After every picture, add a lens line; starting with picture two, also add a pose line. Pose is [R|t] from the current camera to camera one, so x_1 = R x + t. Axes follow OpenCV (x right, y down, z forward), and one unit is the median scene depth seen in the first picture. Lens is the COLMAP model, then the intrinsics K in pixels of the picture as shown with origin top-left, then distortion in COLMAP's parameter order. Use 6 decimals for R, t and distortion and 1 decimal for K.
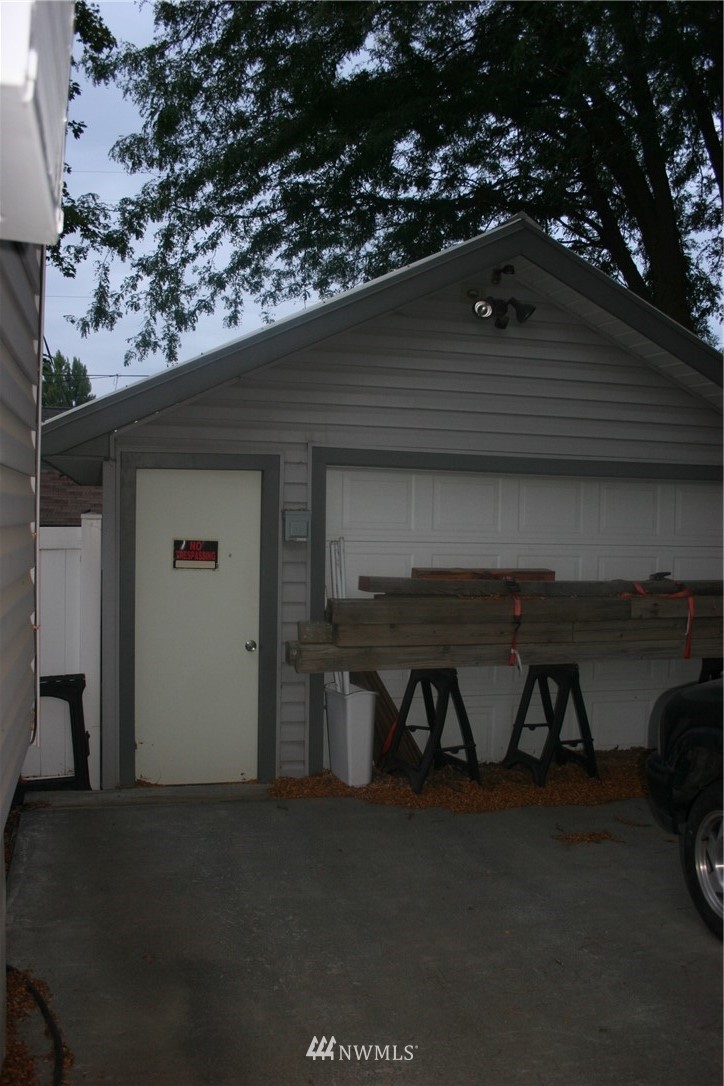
lens RADIAL K [[895.4, 0, 361.9], [0, 895.4, 543.3], [0, 0, 1]] dist [-0.002874, -0.000190]
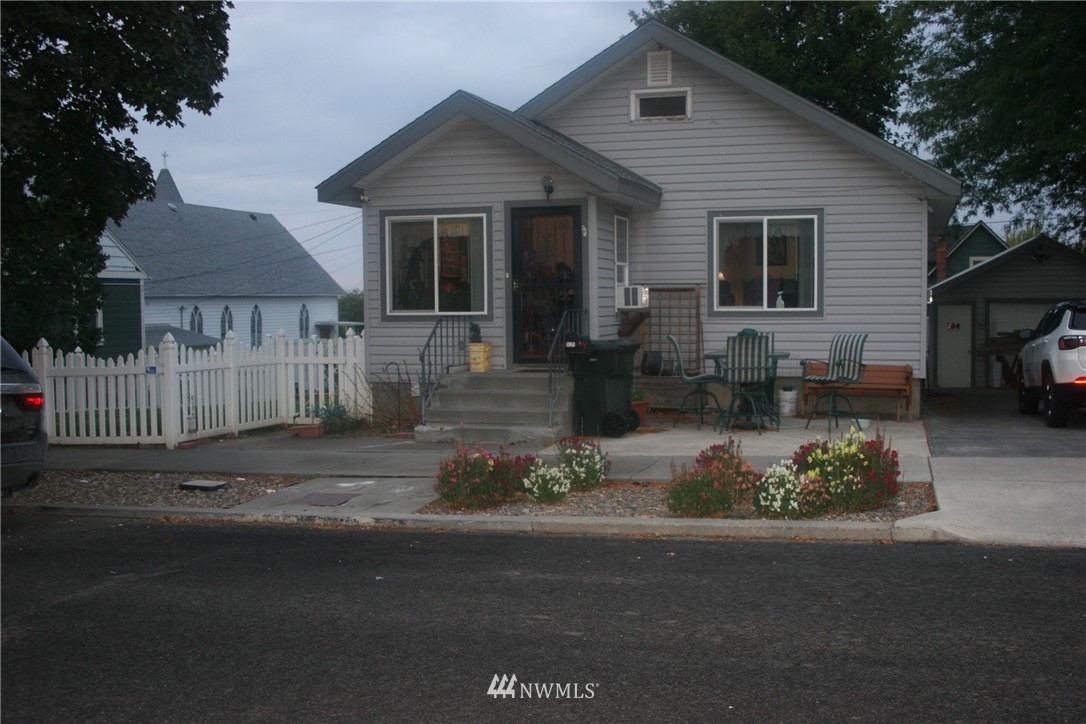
lens RADIAL K [[1201.0, 0, 542.1], [0, 1201.0, 367.9], [0, 0, 1]] dist [-0.044688, 0.000000]
pose [[0.901269, -0.002580, -0.433252, 0.444179], [0.022605, 0.998900, 0.041077, -0.062588], [0.432670, -0.046815, 0.900336, -4.403190]]
